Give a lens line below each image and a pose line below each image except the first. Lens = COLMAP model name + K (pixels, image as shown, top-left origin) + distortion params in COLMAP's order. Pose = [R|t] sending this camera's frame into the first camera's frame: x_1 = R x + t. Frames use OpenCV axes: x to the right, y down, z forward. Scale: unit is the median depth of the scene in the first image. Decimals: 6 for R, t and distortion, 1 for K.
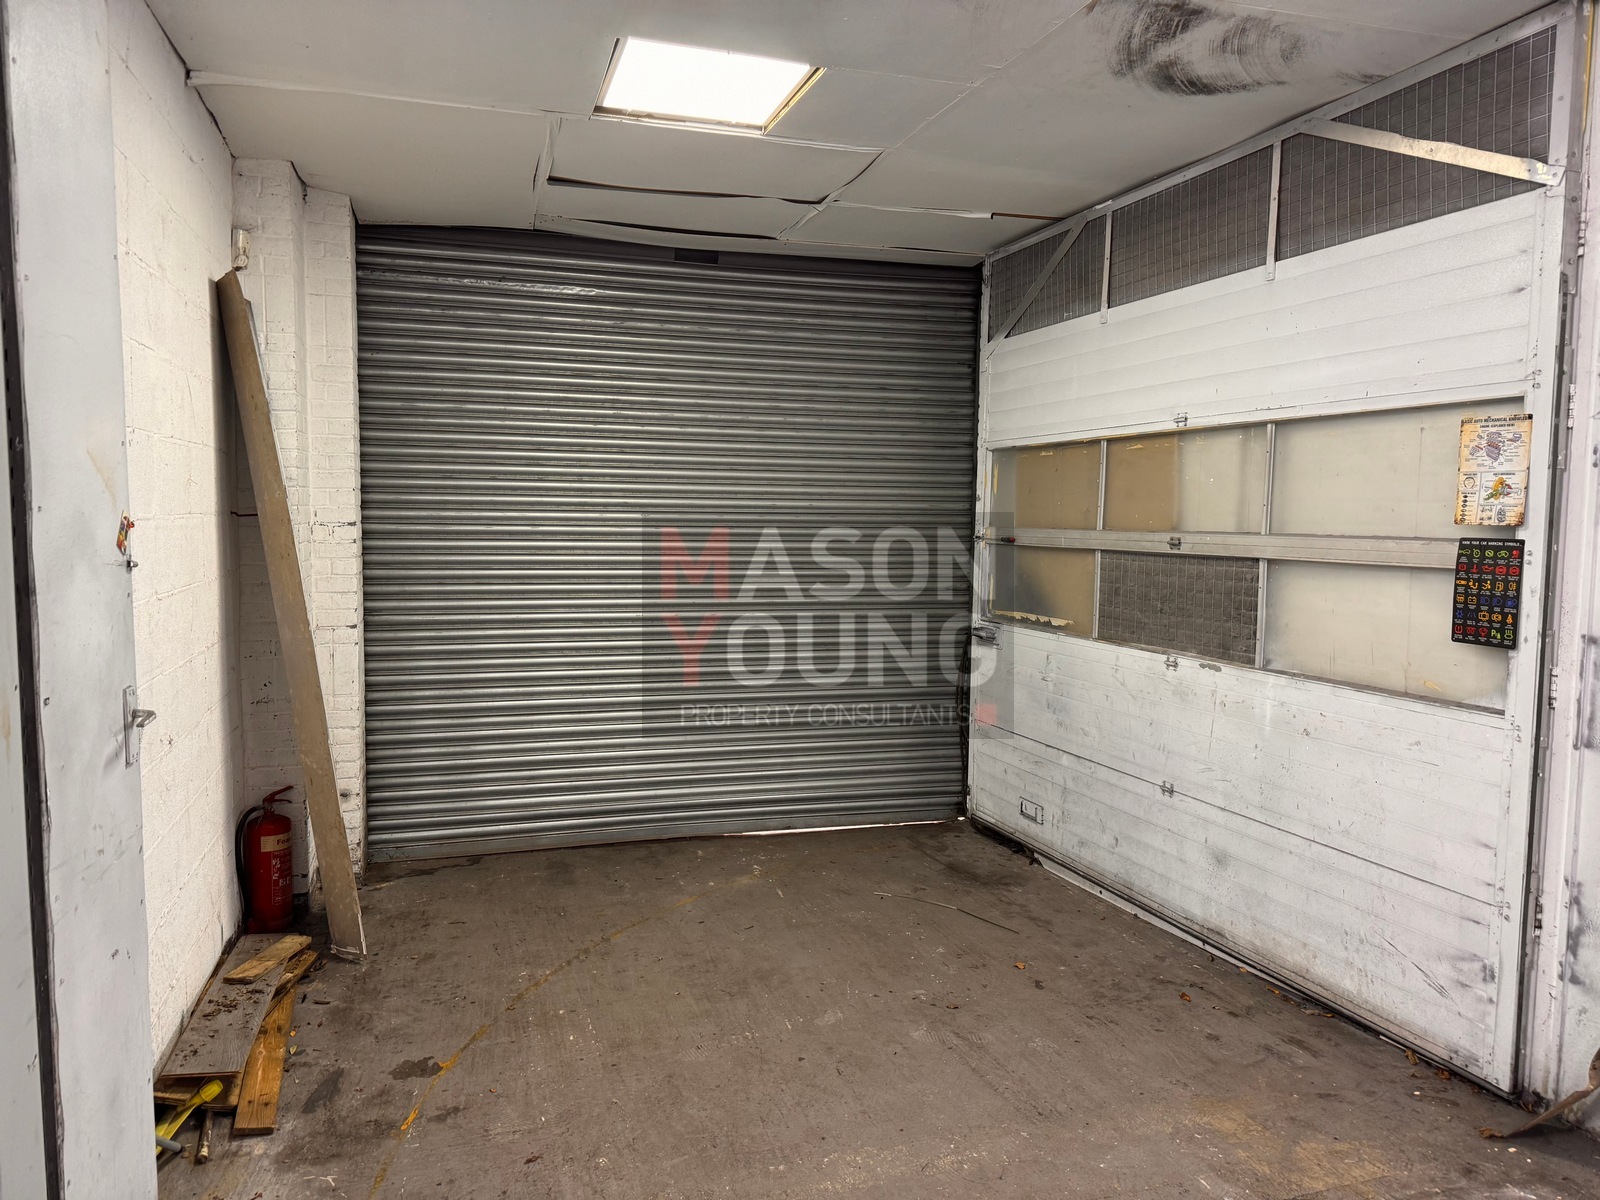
lens RADIAL K [[1110.6, 0, 803.7], [0, 1110.6, 601.1], [0, 0, 1]] dist [0.102621, -0.154275]
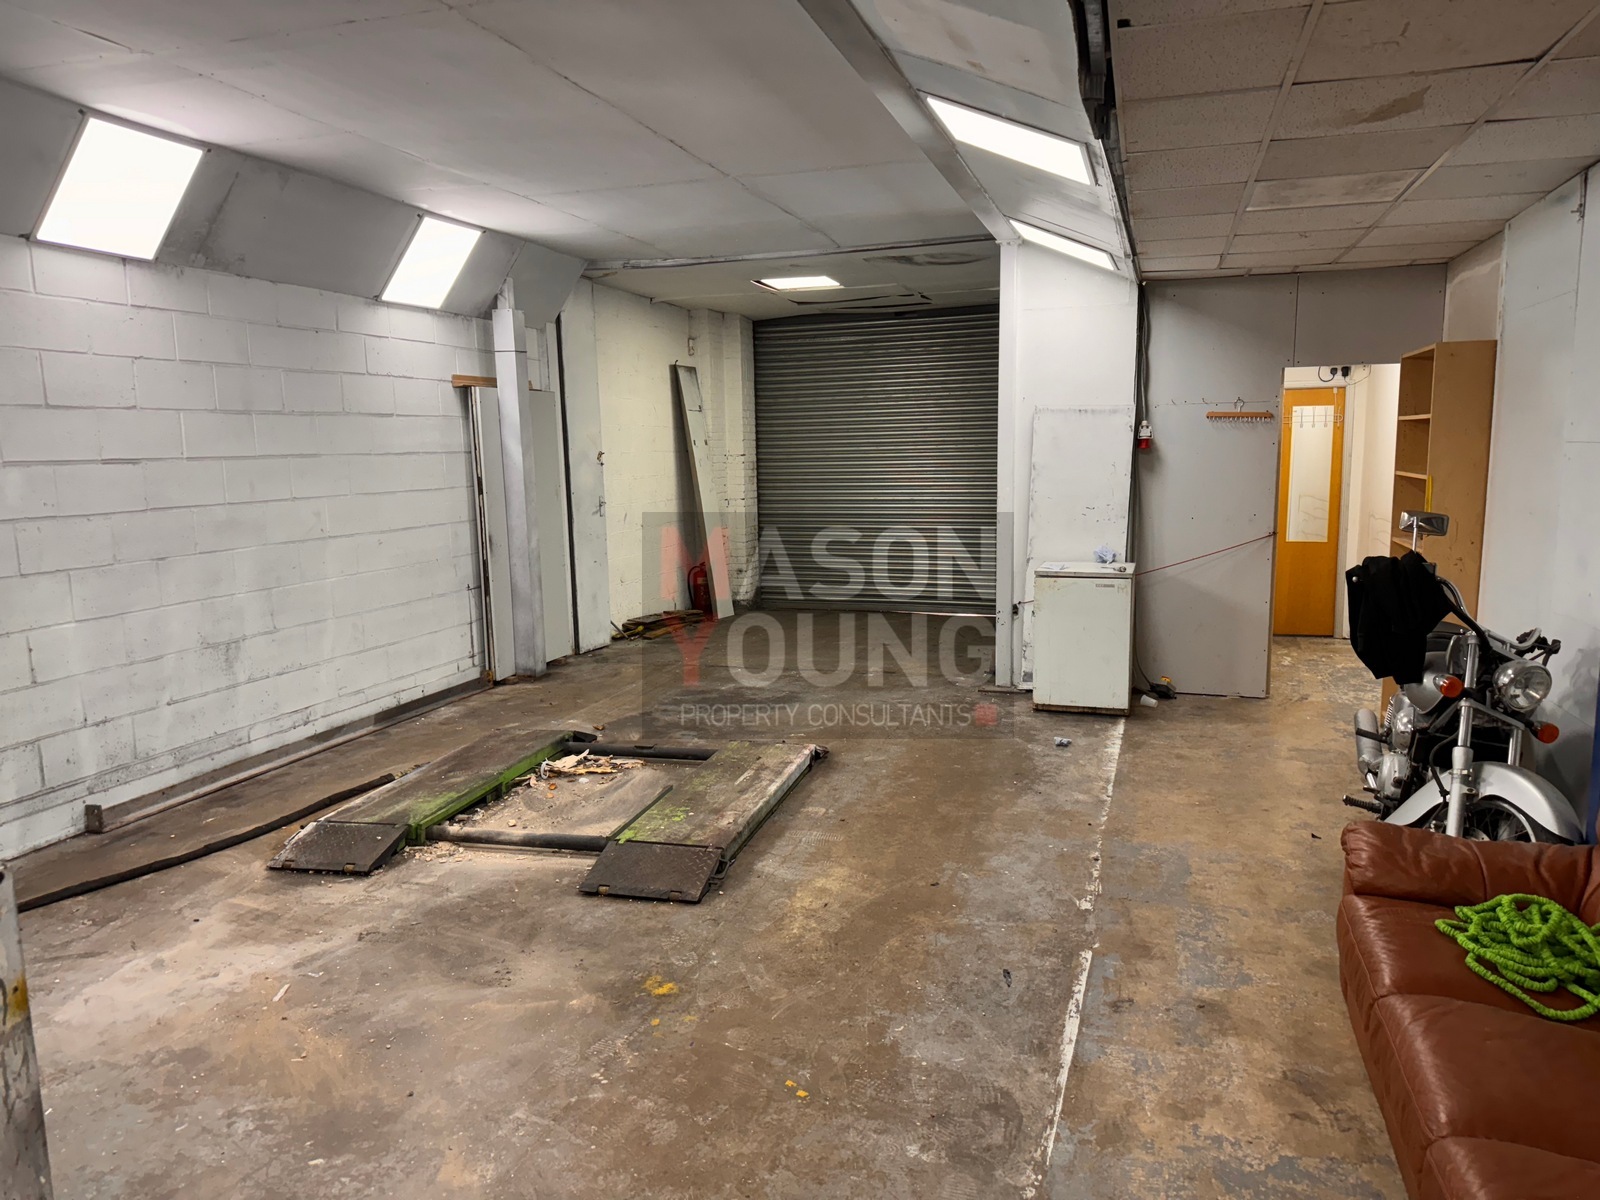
lens RADIAL K [[1110.6, 0, 803.7], [0, 1110.6, 601.1], [0, 0, 1]] dist [0.102621, -0.154275]
pose [[0.805873, 0.055842, -0.589449, 1.738601], [-0.023499, 0.997775, 0.062399, 0.140502], [0.591622, -0.036434, 0.805392, -1.289675]]
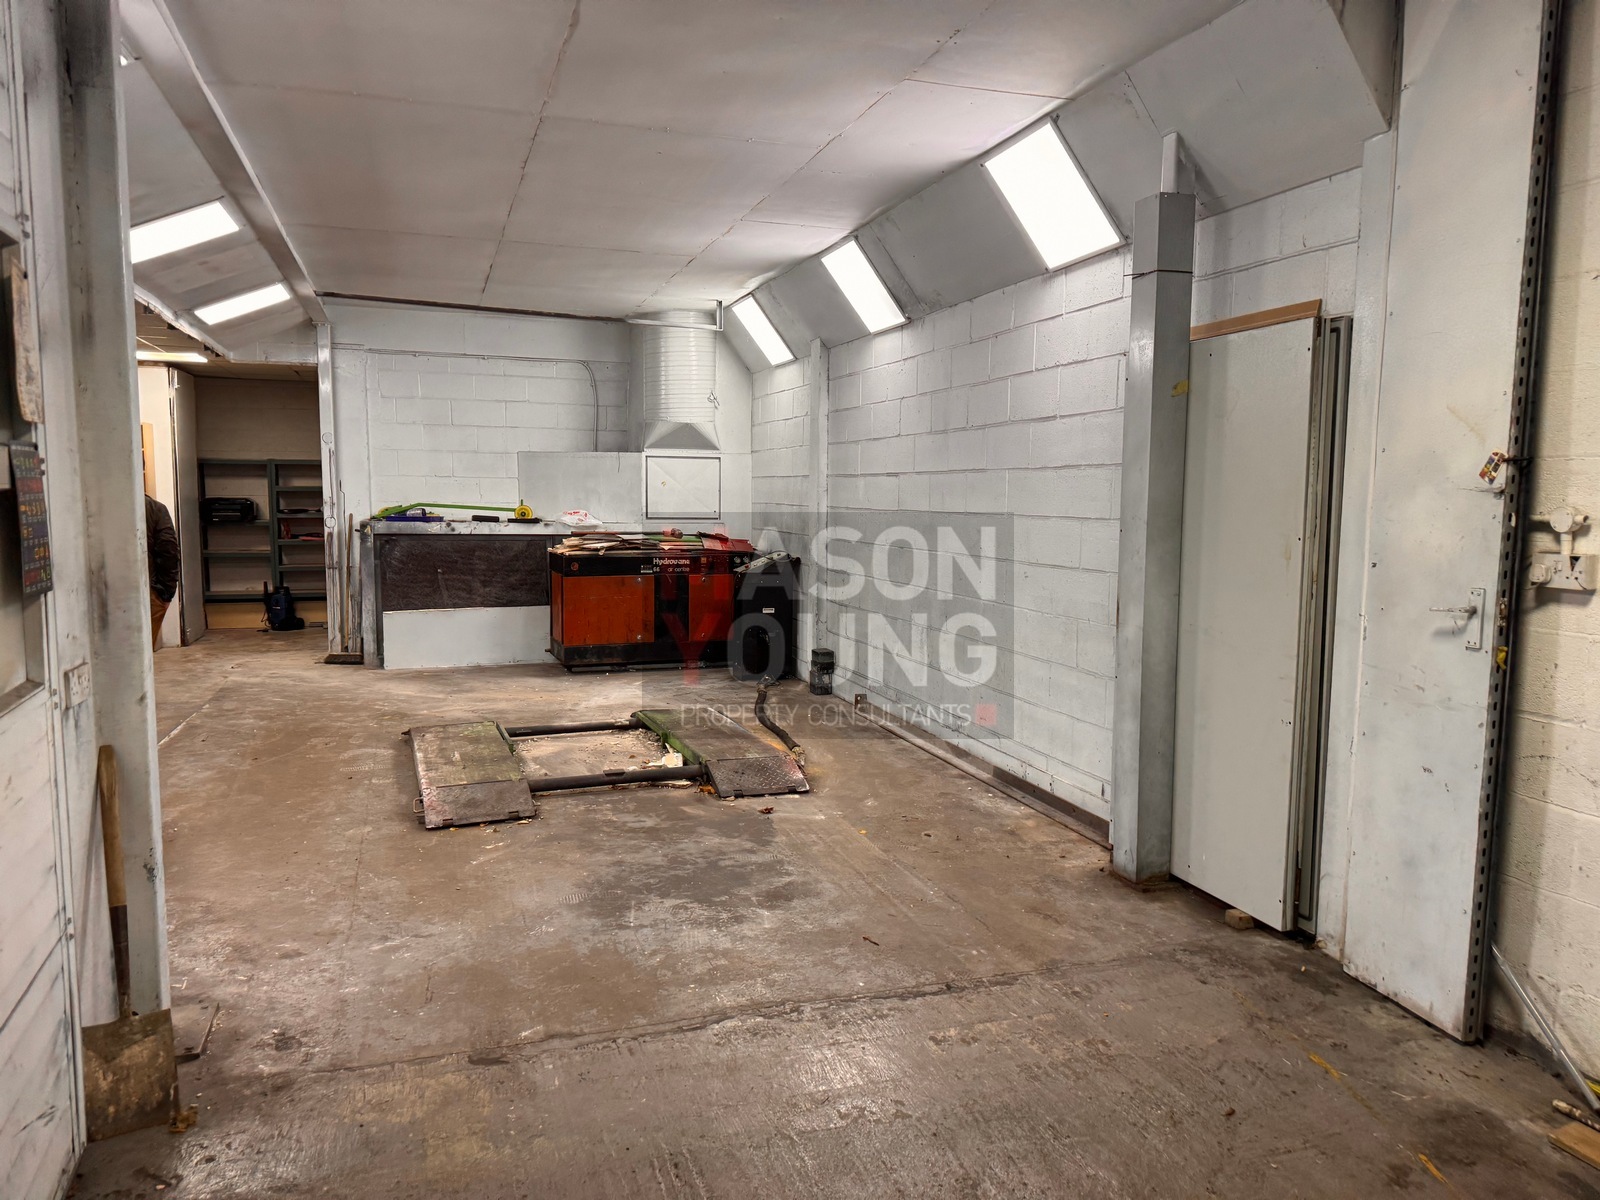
lens RADIAL K [[1110.6, 0, 803.7], [0, 1110.6, 601.1], [0, 0, 1]] dist [0.102621, -0.154275]
pose [[-0.999744, -0.022244, 0.004193, 0.125690], [-0.021092, 0.982672, 0.184147, -0.099400], [-0.008217, 0.184011, -0.982890, 1.761044]]
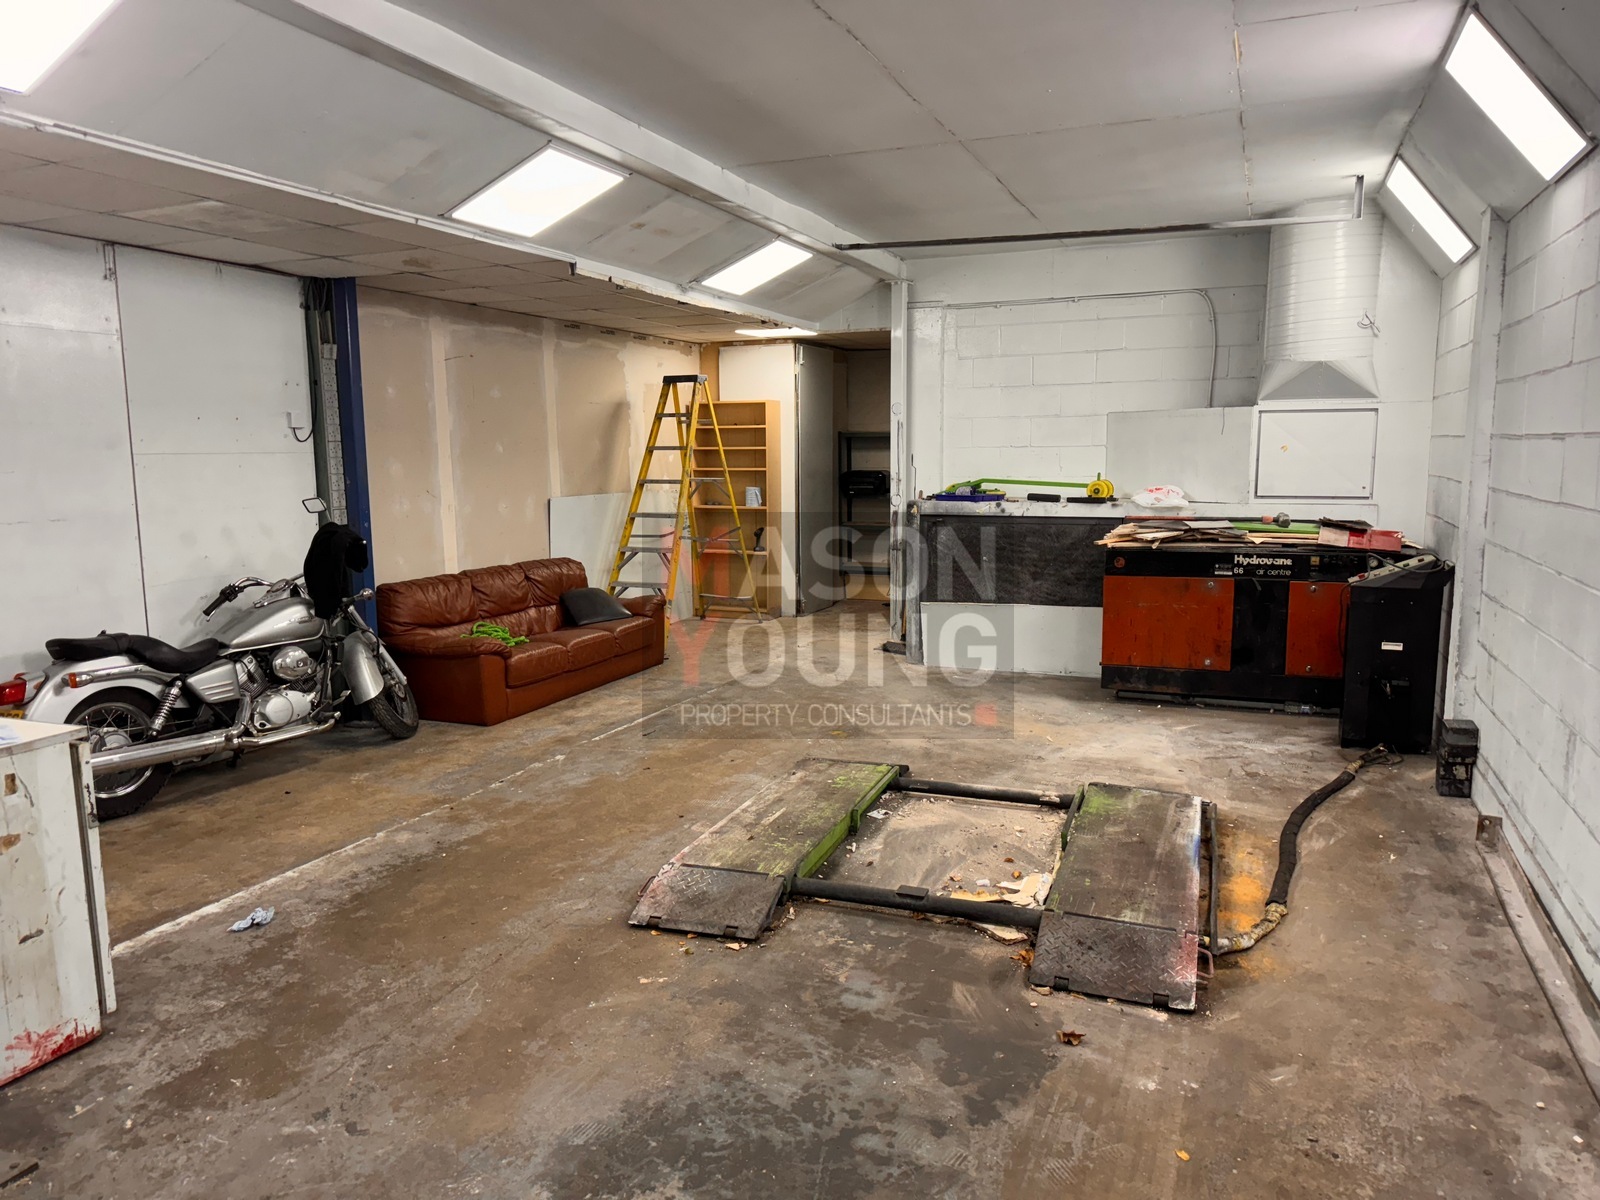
lens RADIAL K [[1110.6, 0, 803.7], [0, 1110.6, 601.1], [0, 0, 1]] dist [0.102621, -0.154275]
pose [[-0.751340, -0.095860, 0.652916, -0.248818], [0.056969, 0.976278, 0.208892, -0.068394], [-0.657452, 0.194144, -0.728055, 0.964542]]
